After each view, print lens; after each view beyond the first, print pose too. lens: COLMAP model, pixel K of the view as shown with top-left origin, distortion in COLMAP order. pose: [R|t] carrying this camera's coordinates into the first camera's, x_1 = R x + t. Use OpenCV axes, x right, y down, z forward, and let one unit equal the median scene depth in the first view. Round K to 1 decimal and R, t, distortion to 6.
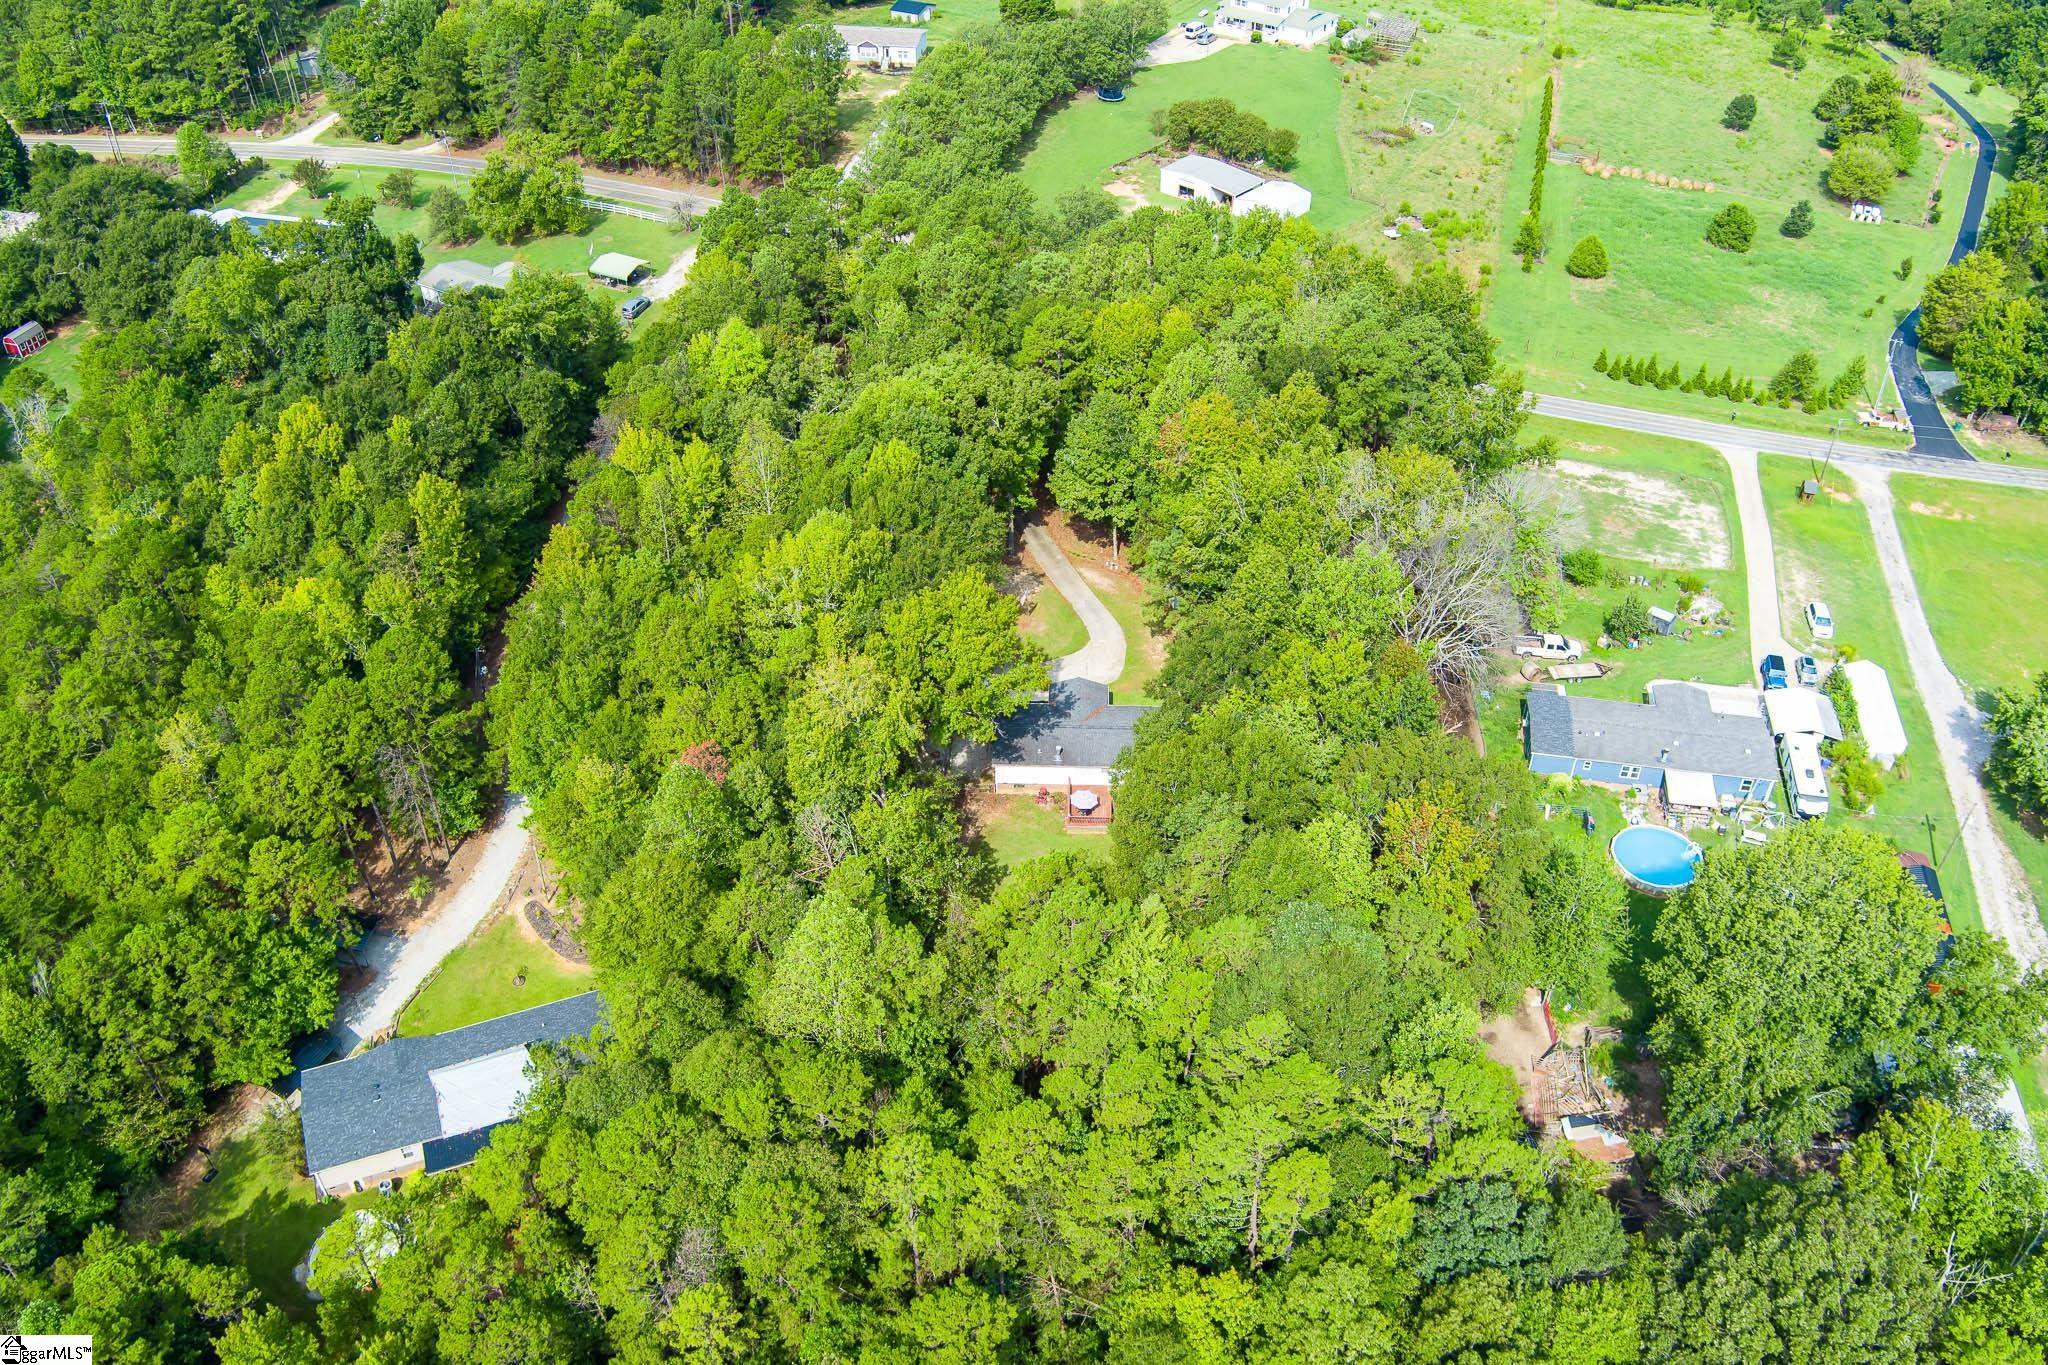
lens RADIAL K [[1640.7, 0, 1024.0], [0, 1640.7, 682.5], [0, 0, 1]] dist [-0.088091, 0.042172]
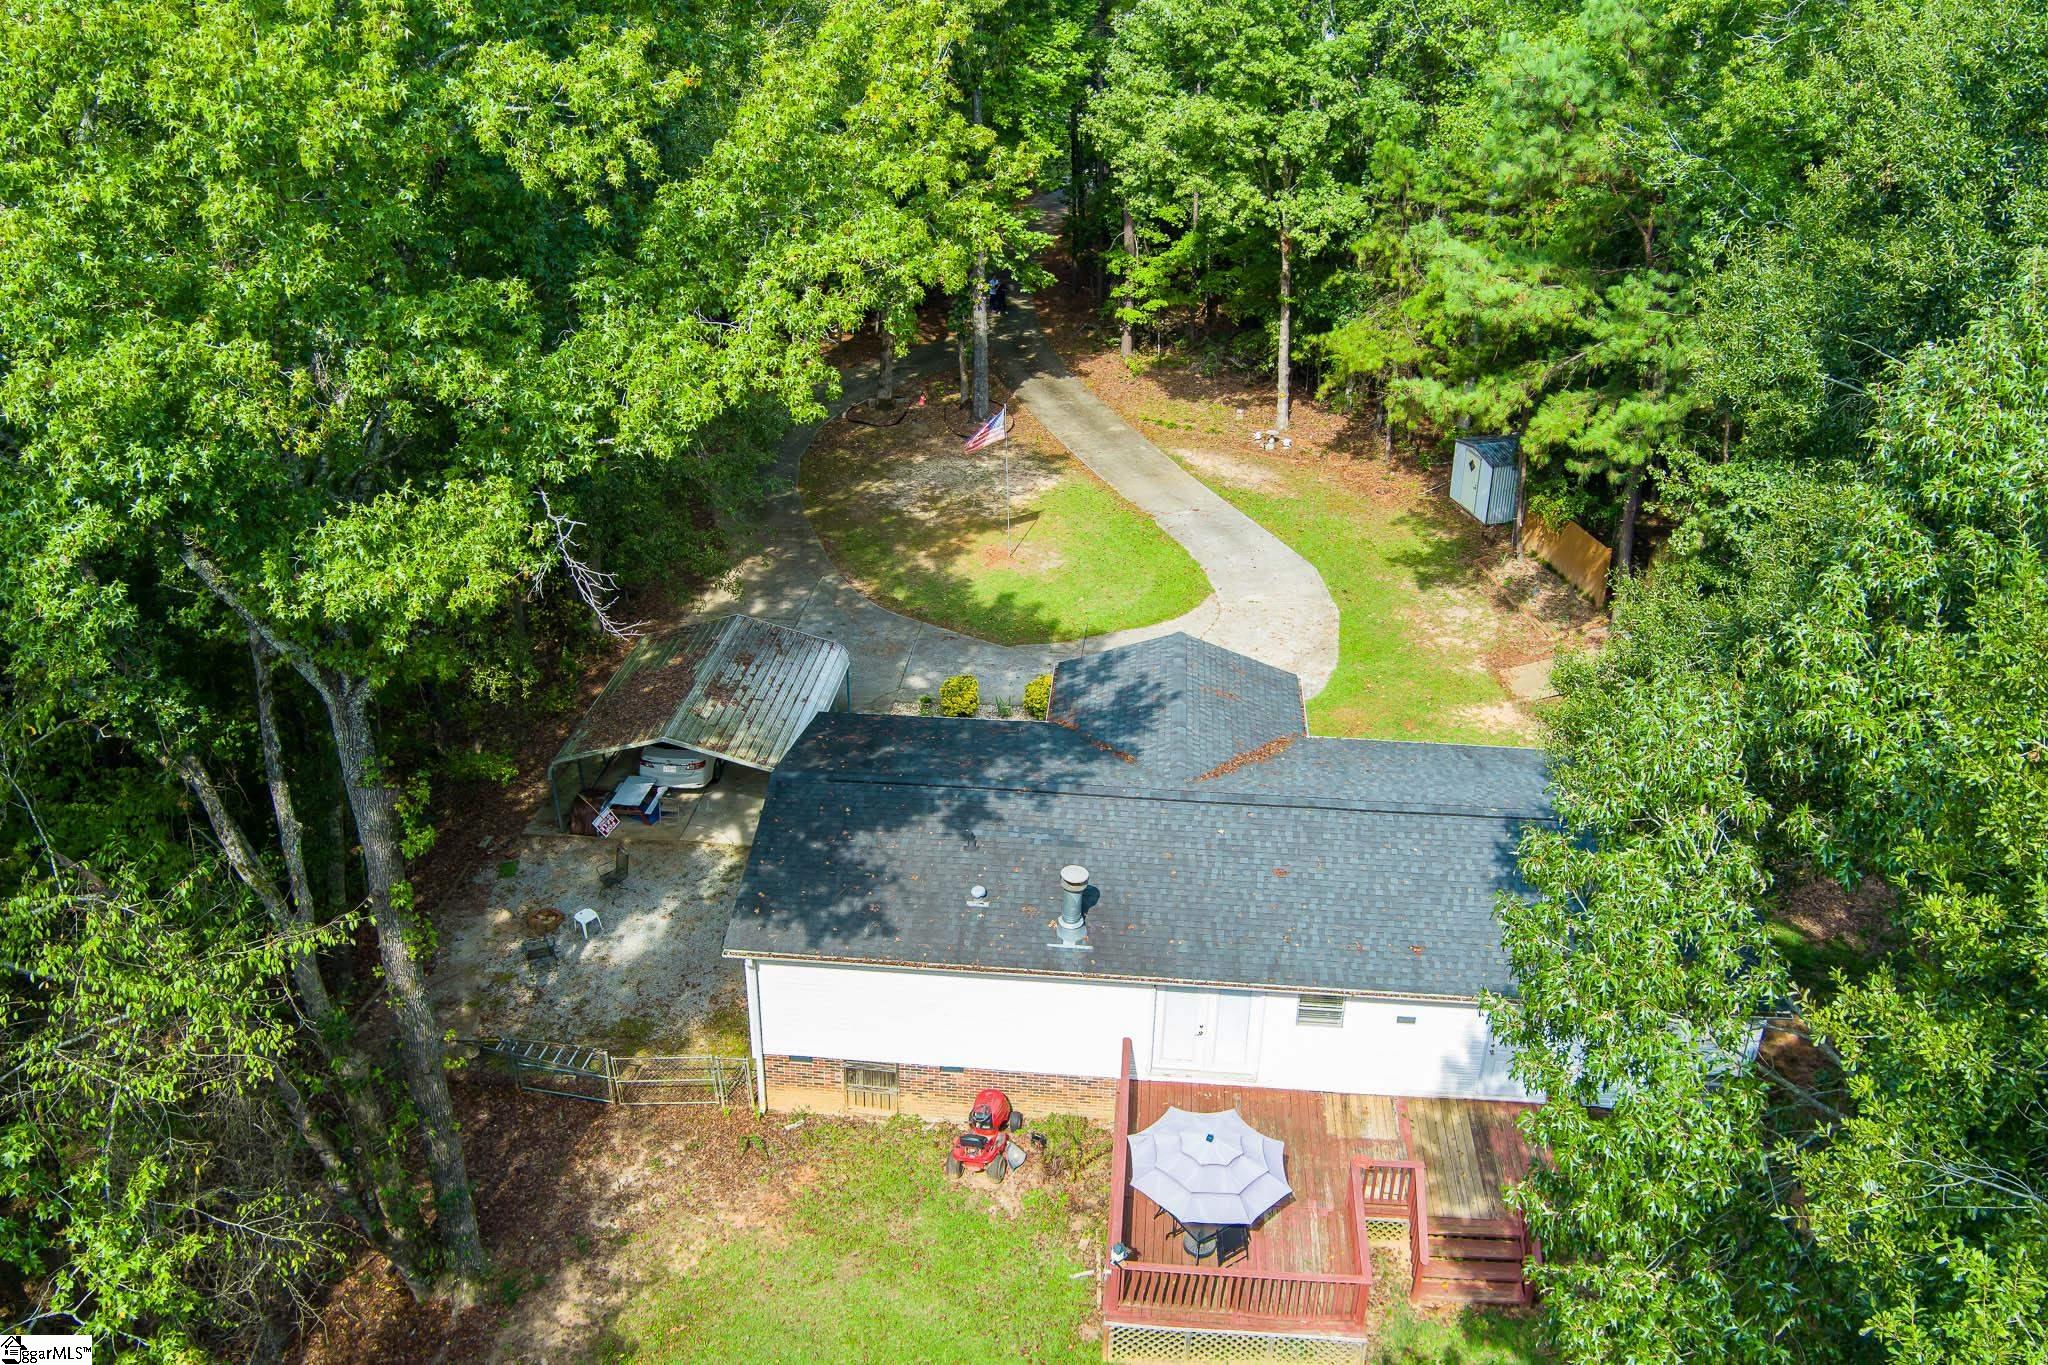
lens RADIAL K [[1640.7, 0, 1024.0], [0, 1640.7, 682.5], [0, 0, 1]] dist [-0.088091, 0.042172]
pose [[0.998444, 0.038011, -0.040809, 0.021808], [-0.045368, 0.979157, -0.197971, 0.054656], [0.032433, 0.199515, 0.979358, 0.795850]]
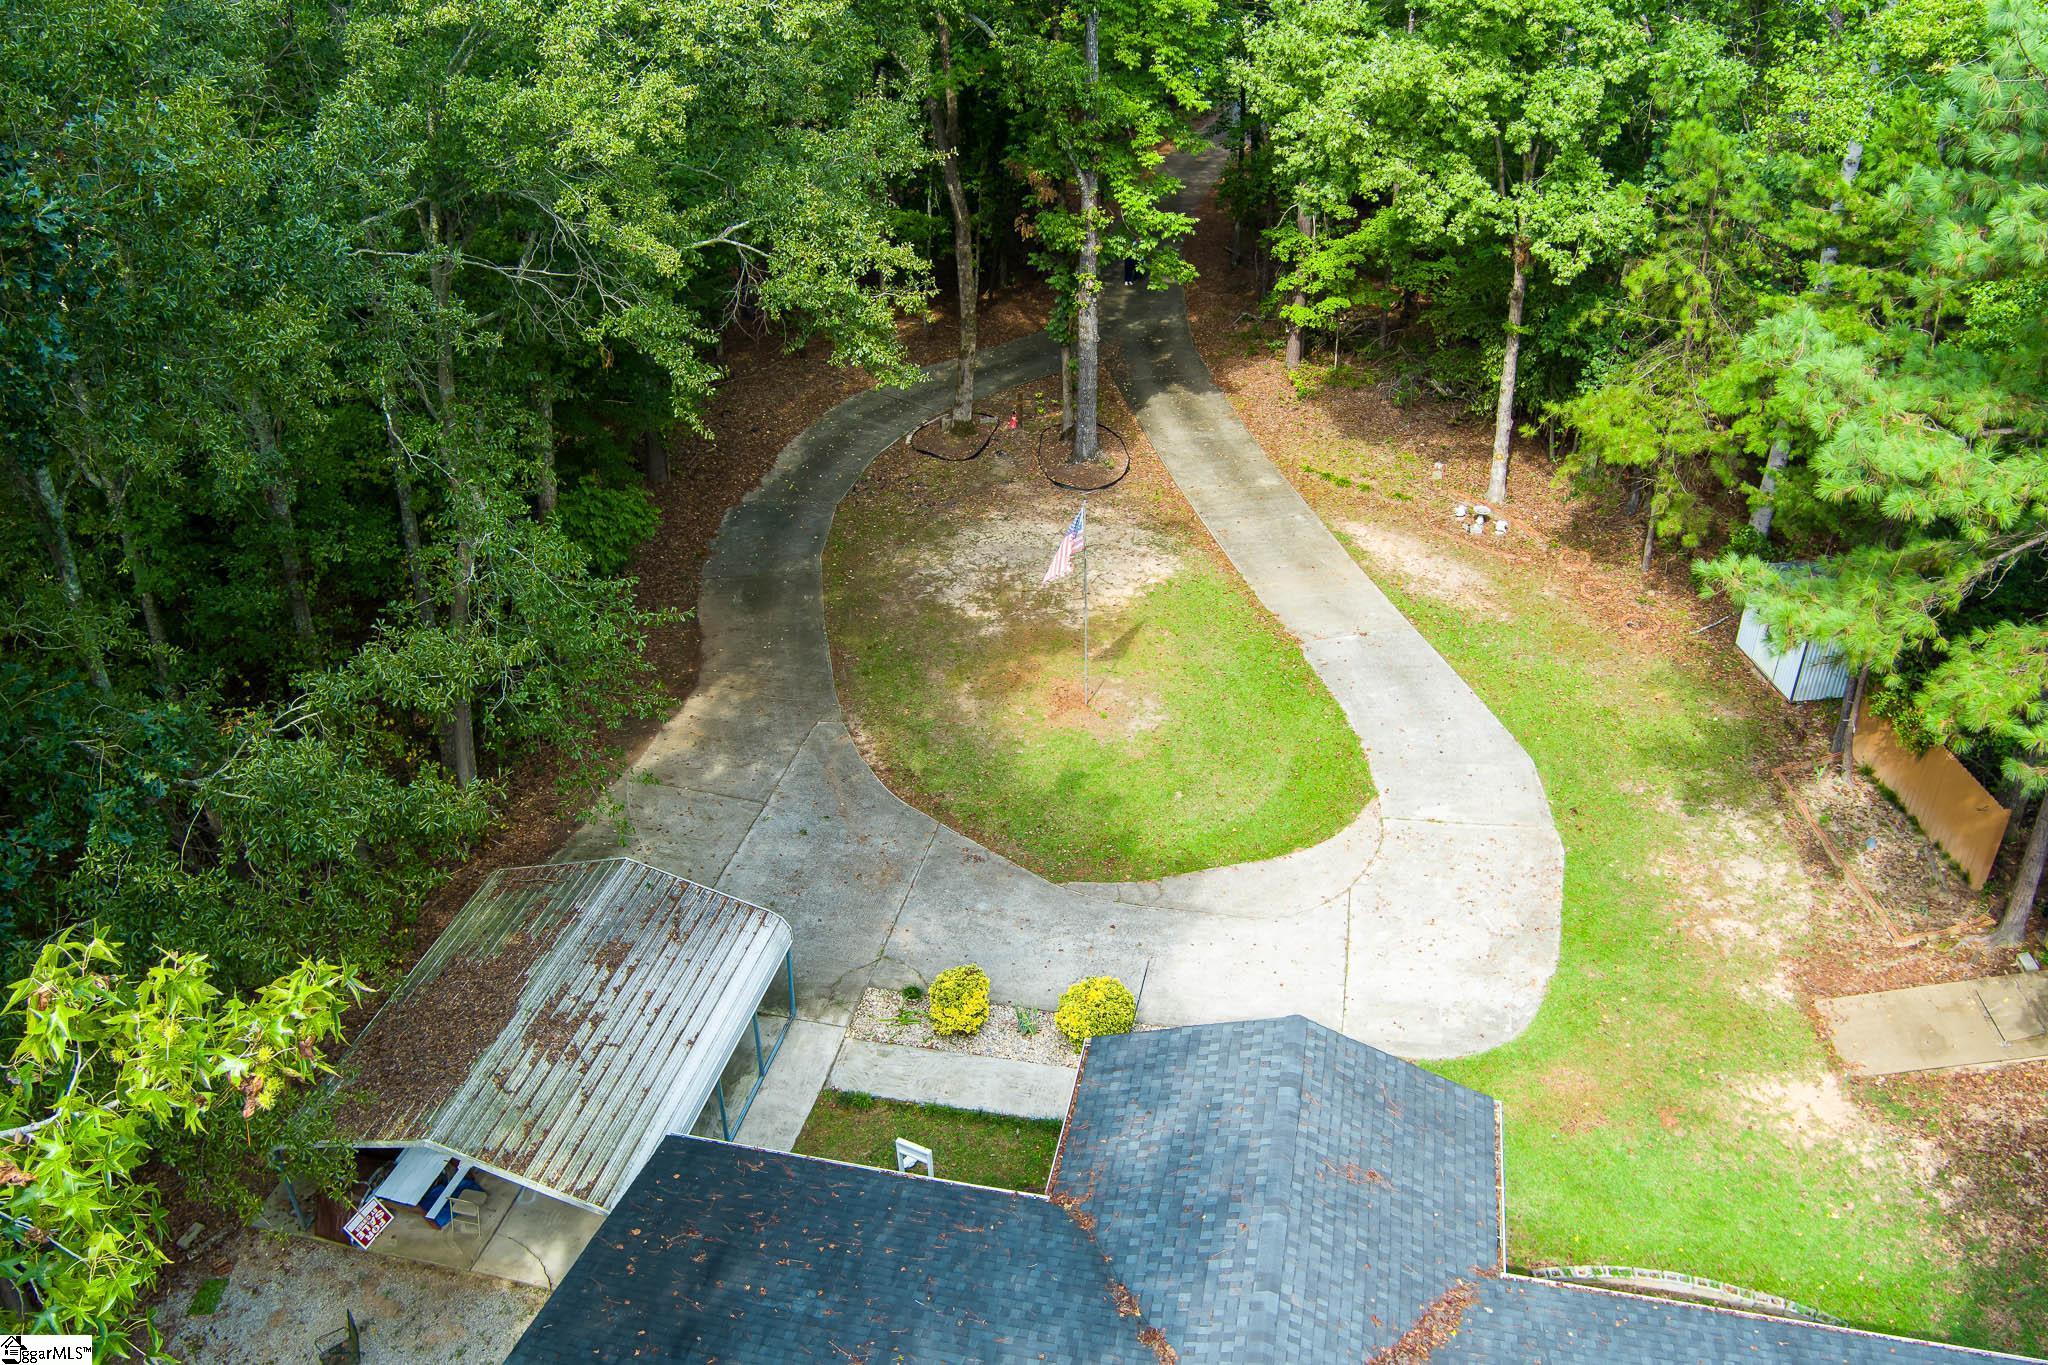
lens RADIAL K [[1662.5, 0, 1024.0], [0, 1662.5, 682.5], [0, 0, 1]] dist [-0.097116, 0.053360]
pose [[0.984590, 0.105872, -0.139188, 0.028194], [-0.123505, 0.984461, -0.124835, -0.010246], [0.123808, 0.140102, 0.982366, 0.885931]]
